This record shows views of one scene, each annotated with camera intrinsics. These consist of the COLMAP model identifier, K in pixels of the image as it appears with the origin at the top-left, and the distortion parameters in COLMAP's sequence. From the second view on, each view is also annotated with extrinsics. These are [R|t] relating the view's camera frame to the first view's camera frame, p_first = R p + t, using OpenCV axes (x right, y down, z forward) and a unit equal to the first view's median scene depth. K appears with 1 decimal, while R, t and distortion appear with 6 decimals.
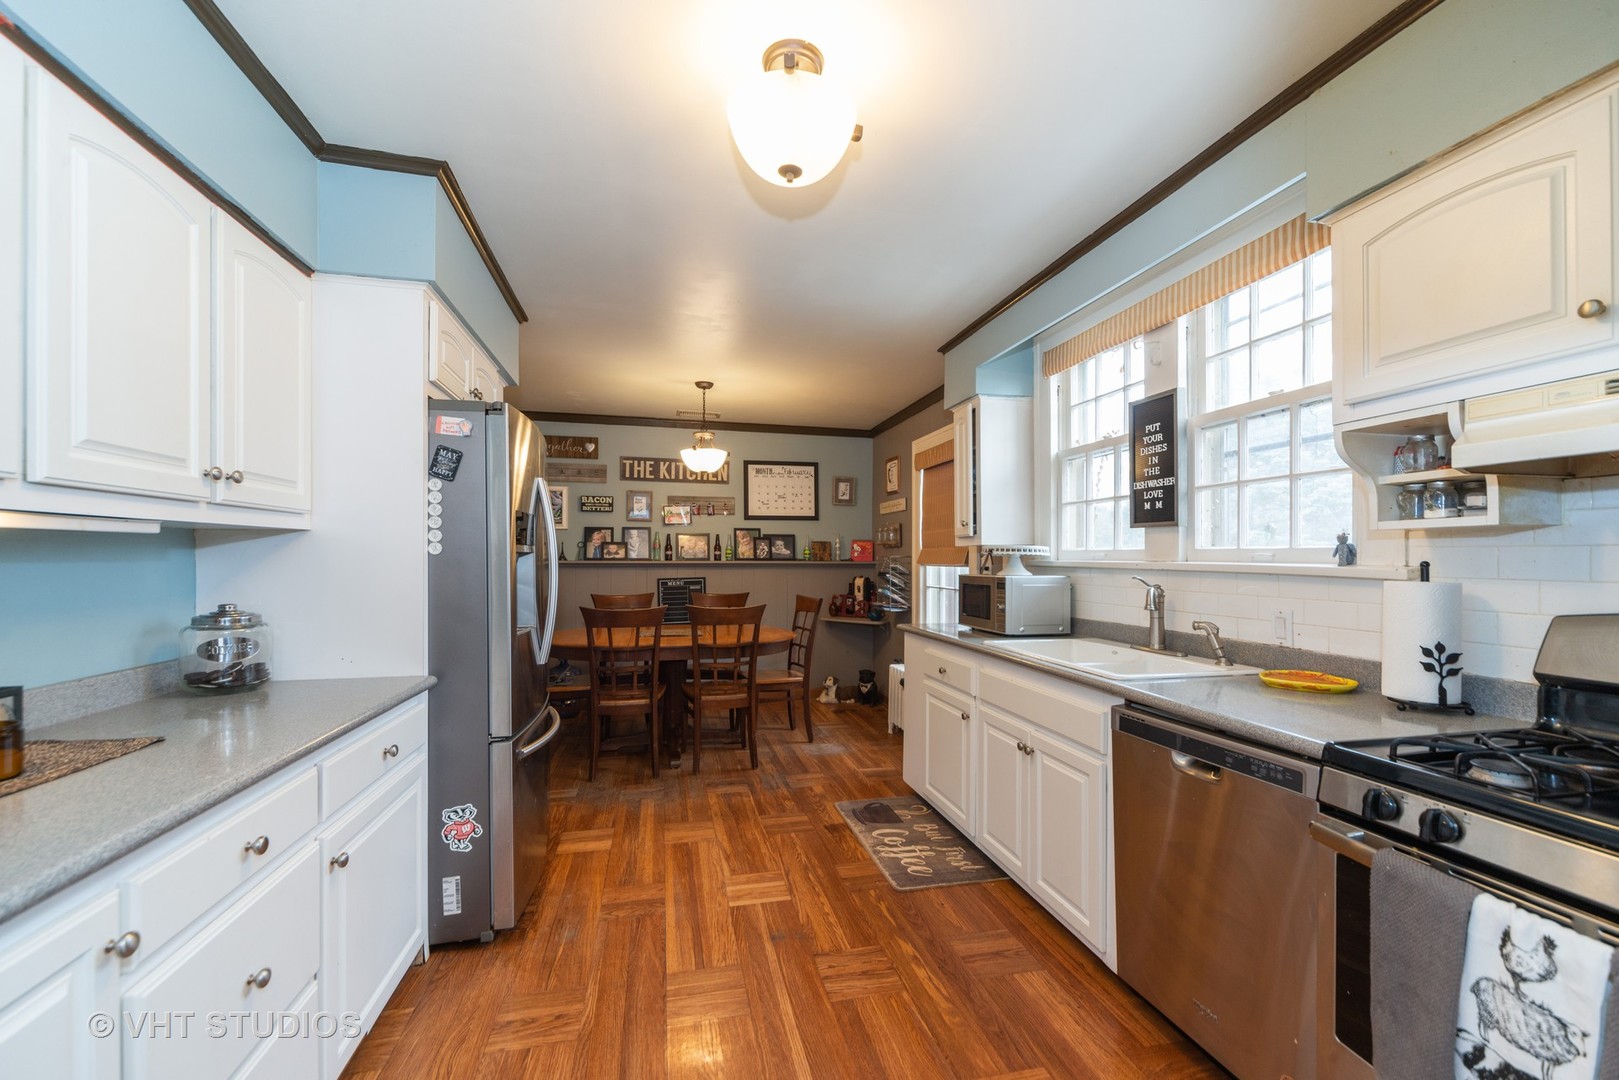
lens RADIAL K [[669.1, 0, 809.3], [0, 669.1, 555.2], [0, 0, 1]] dist [-0.000874, -0.000035]
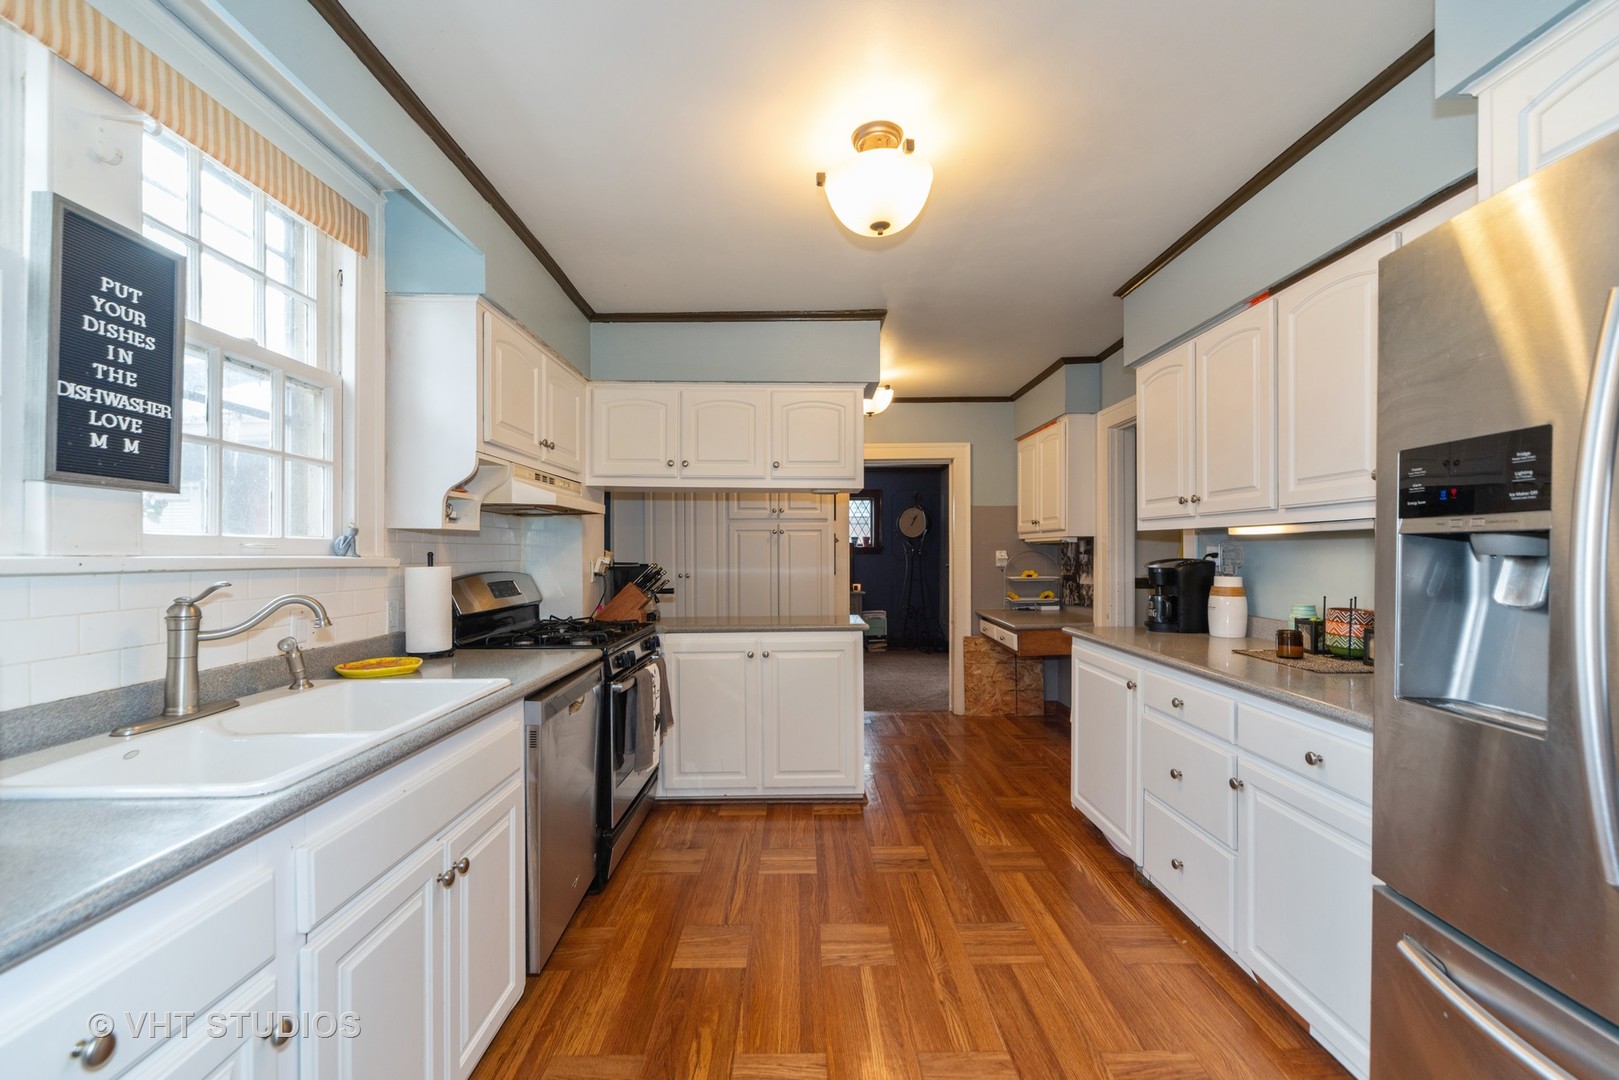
lens RADIAL K [[669.1, 0, 810.9], [0, 669.1, 546.2], [0, 0, 1]] dist [-0.000874, -0.000035]
pose [[-0.978348, 0.005772, 0.206888, -0.099726], [0.003982, 0.999951, -0.009067, 0.009055], [-0.206930, -0.008046, -0.978323, 1.399266]]
